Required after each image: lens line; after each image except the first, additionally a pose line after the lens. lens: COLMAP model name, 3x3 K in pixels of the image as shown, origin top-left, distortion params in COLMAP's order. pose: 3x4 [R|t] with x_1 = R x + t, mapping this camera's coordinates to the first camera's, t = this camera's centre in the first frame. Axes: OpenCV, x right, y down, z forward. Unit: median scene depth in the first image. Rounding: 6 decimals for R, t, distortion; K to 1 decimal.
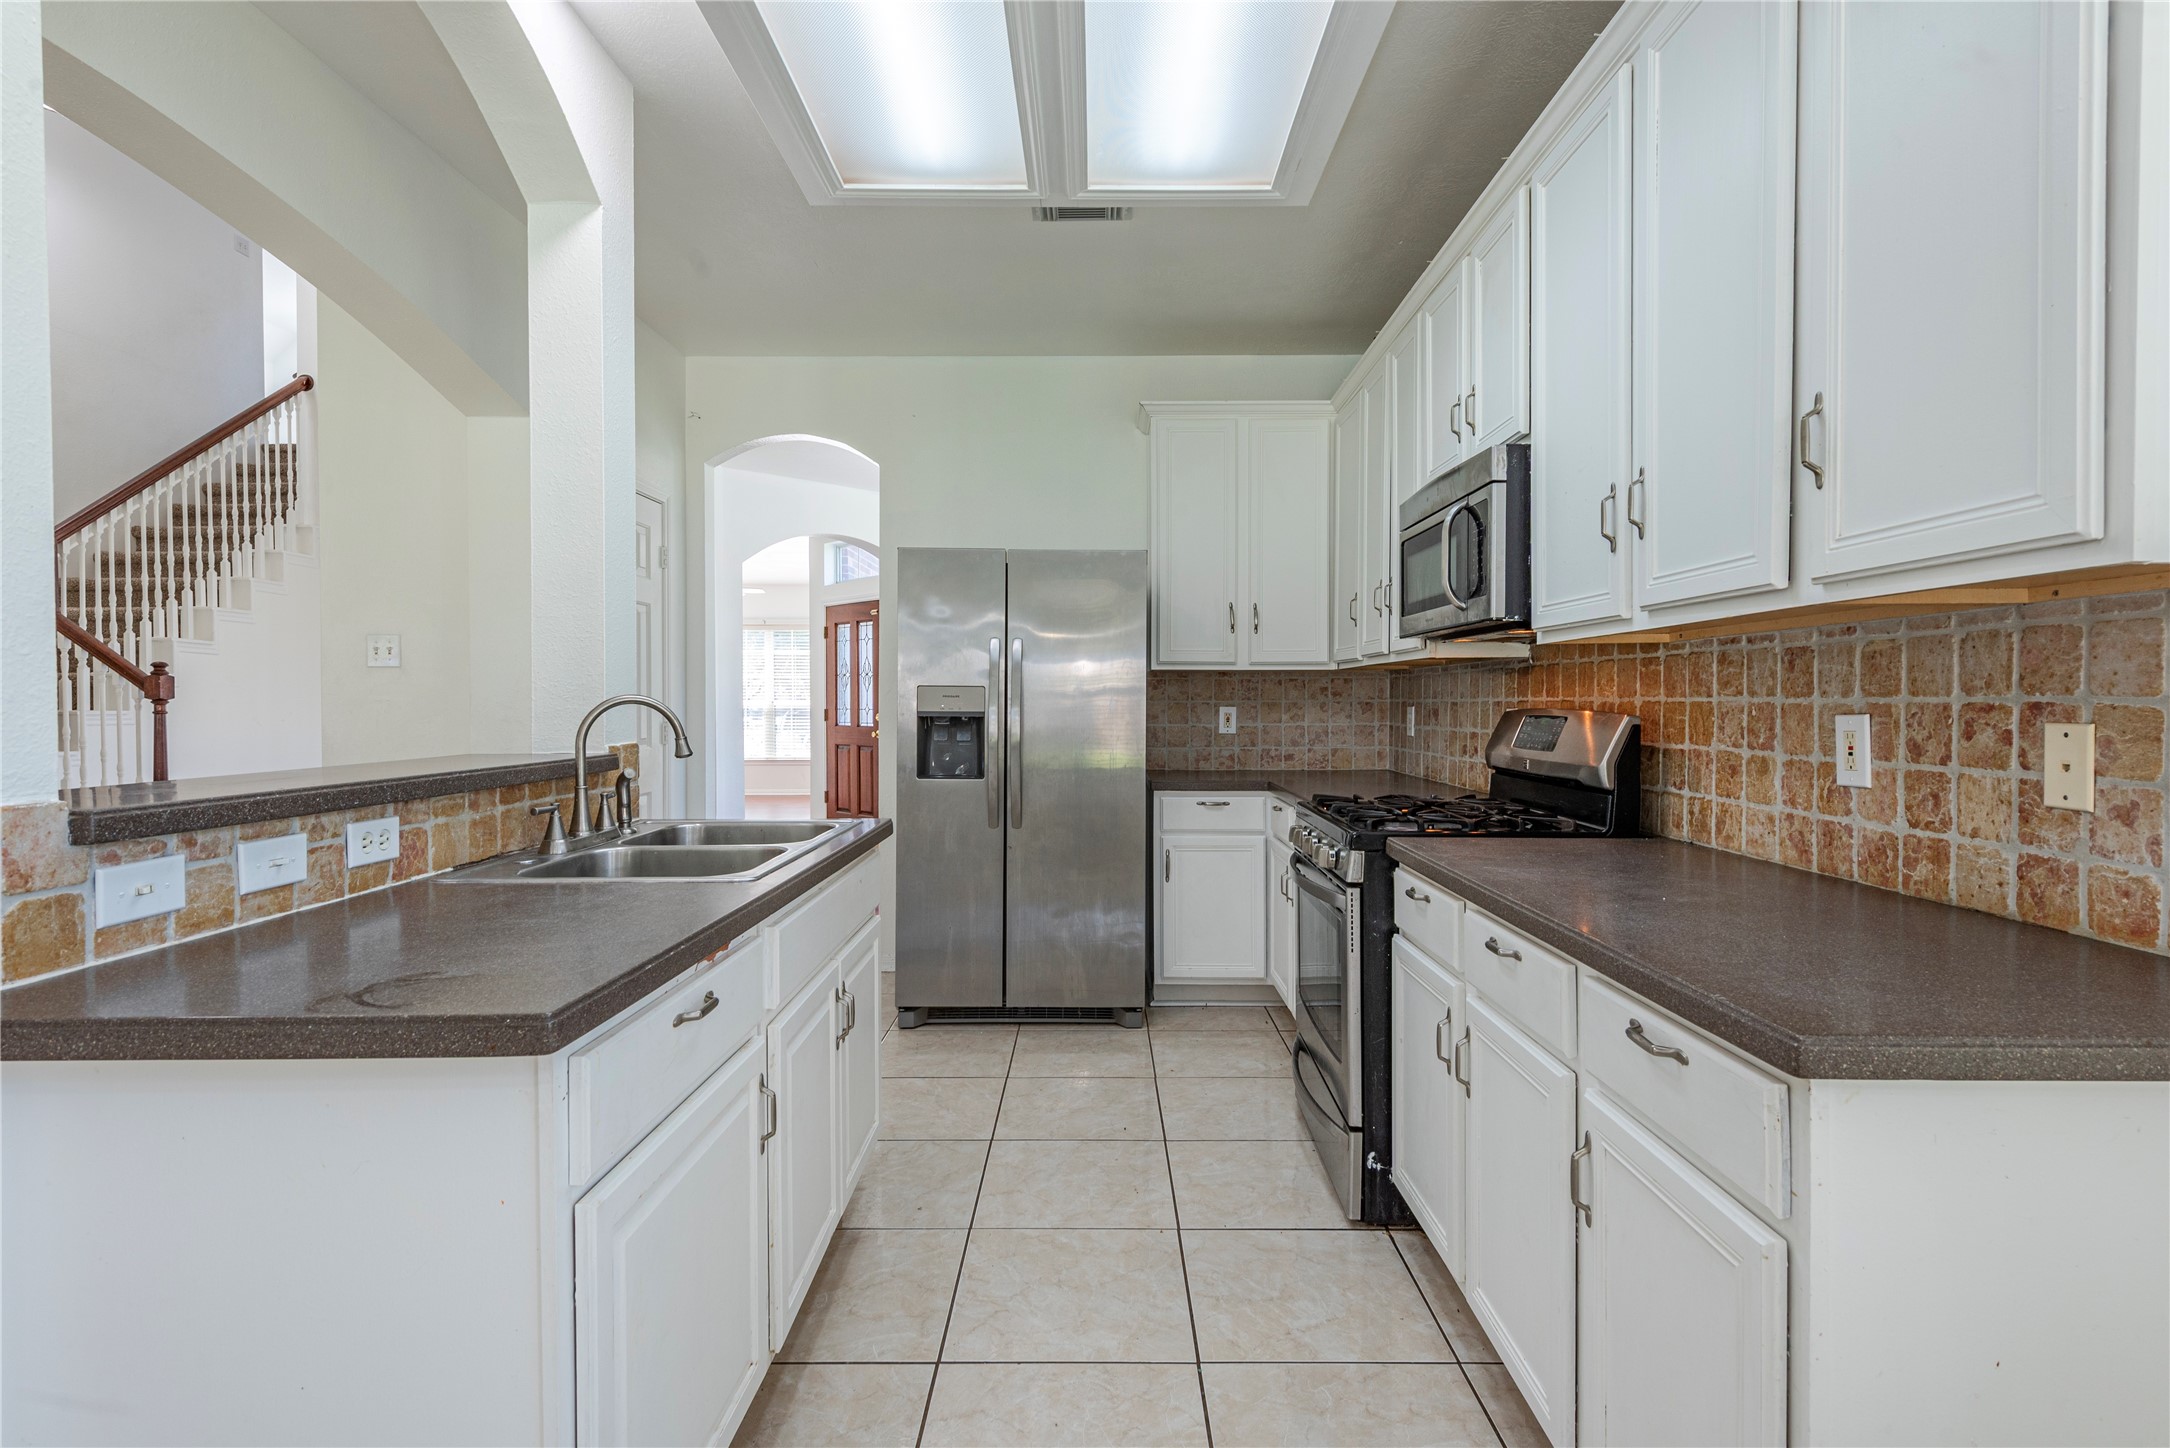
lens RADIAL K [[1043.8, 0, 1084.4], [0, 1043.8, 717.6], [0, 0, 1]] dist [0.003425, -0.000530]
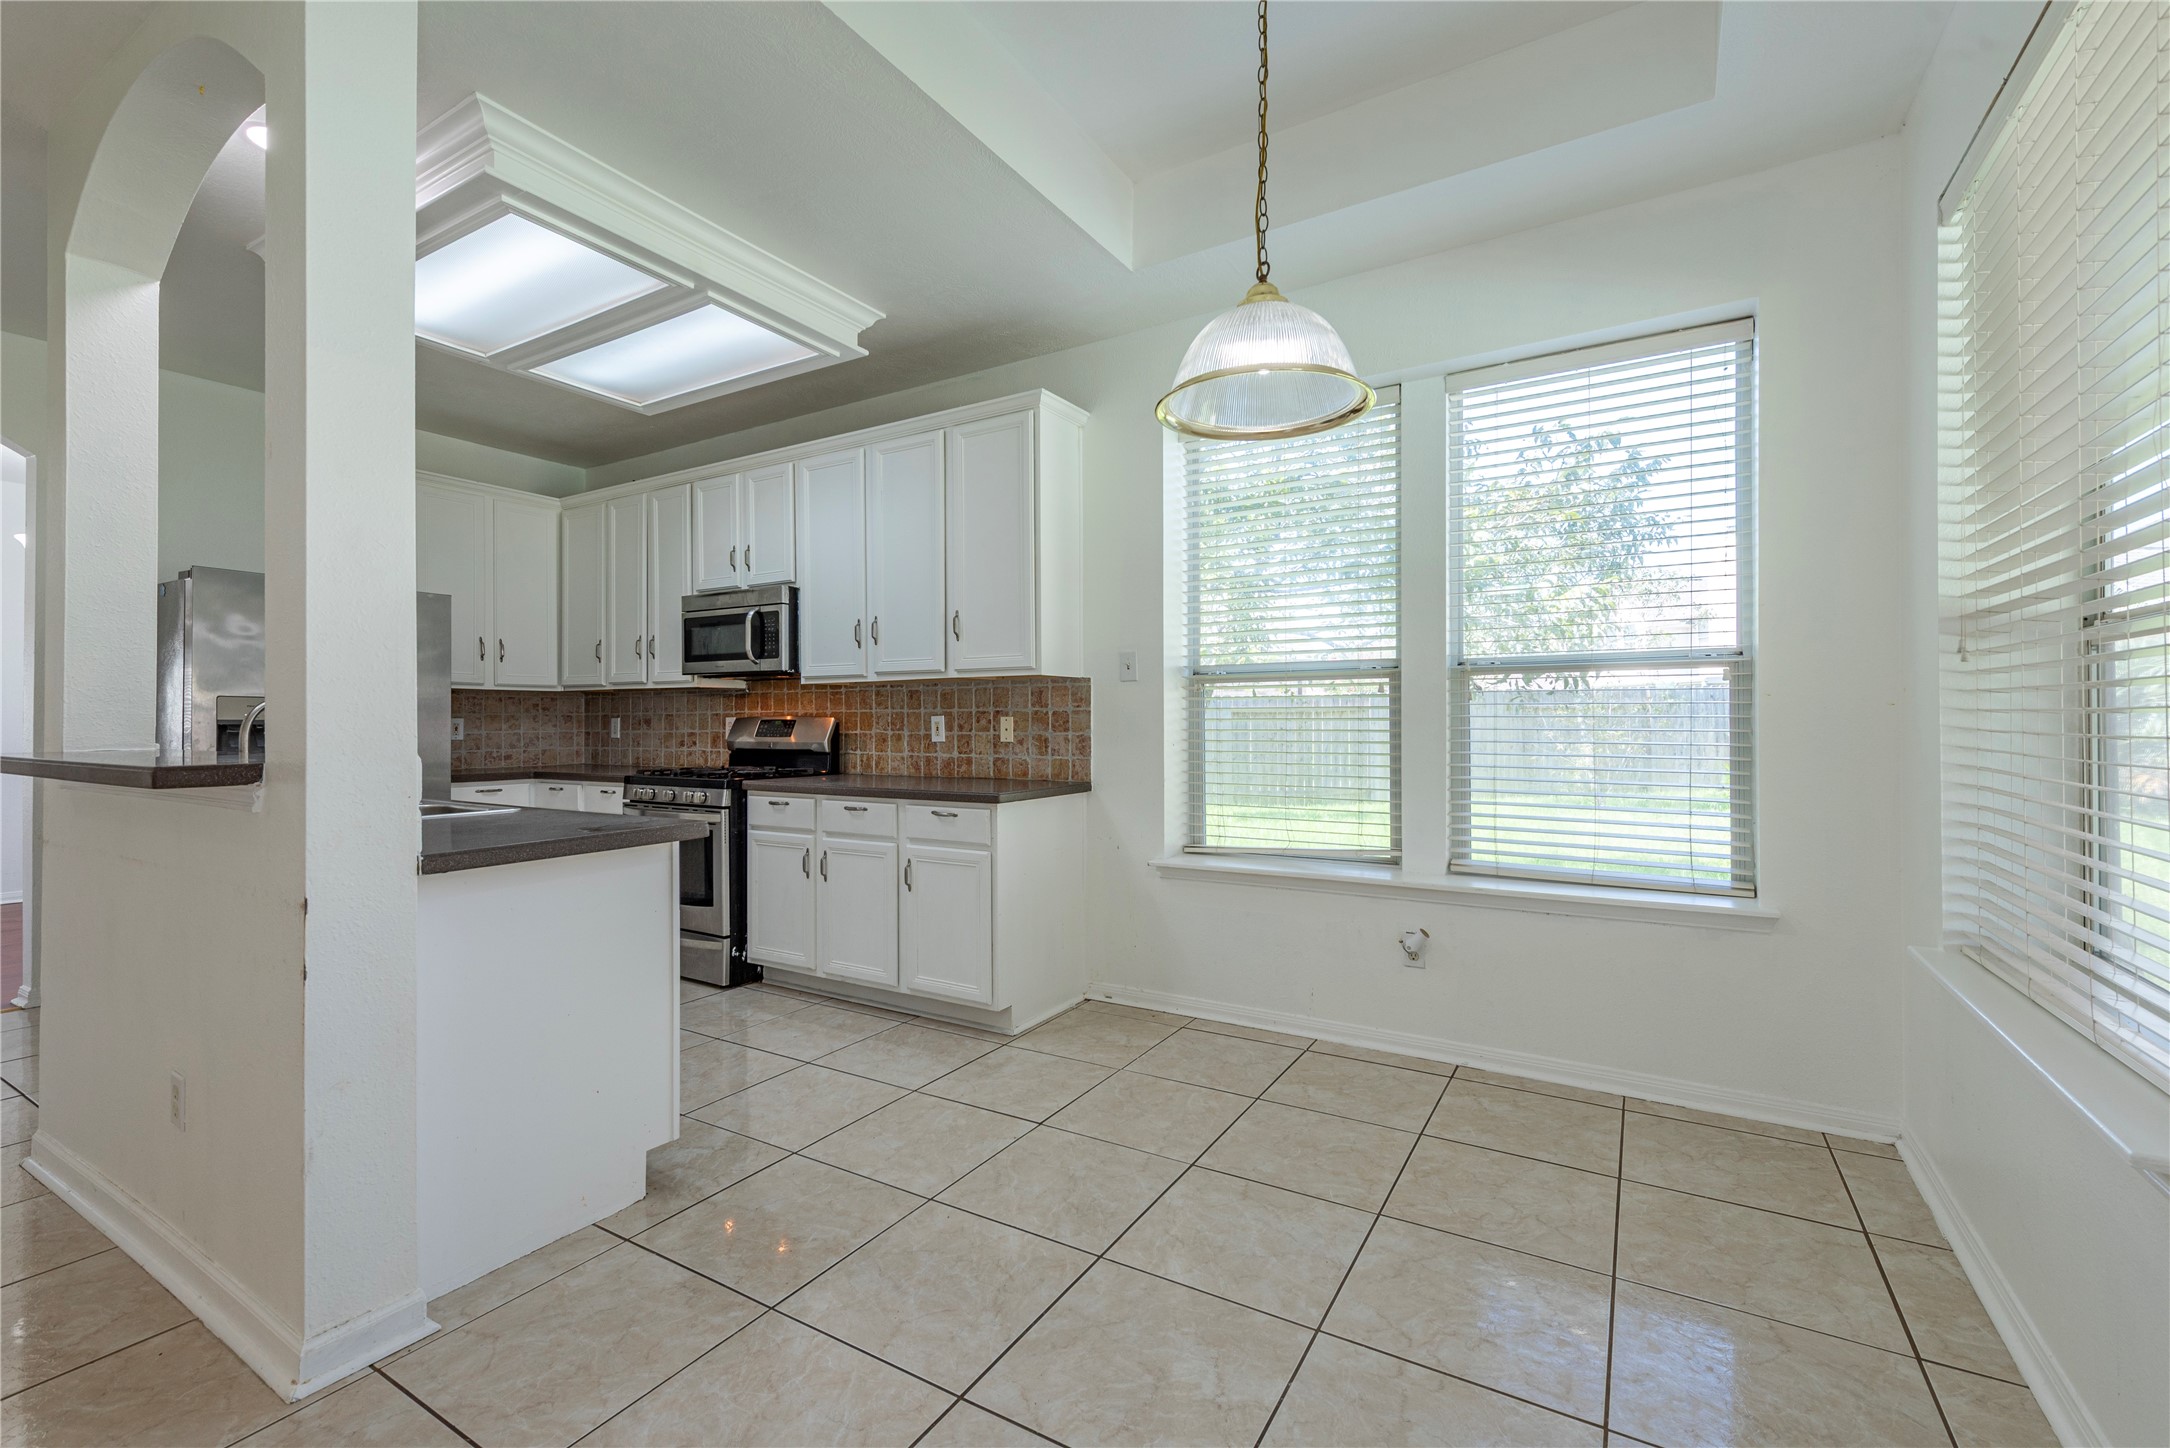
lens RADIAL K [[934.5, 0, 1086.9], [0, 934.5, 719.2], [0, 0, 1]] dist [0.013490, -0.000007]
pose [[0.512832, 0.001746, 0.858487, -0.932914], [0.015742, 0.999811, -0.011438, 0.032523], [-0.858344, 0.019380, 0.512708, -0.471532]]
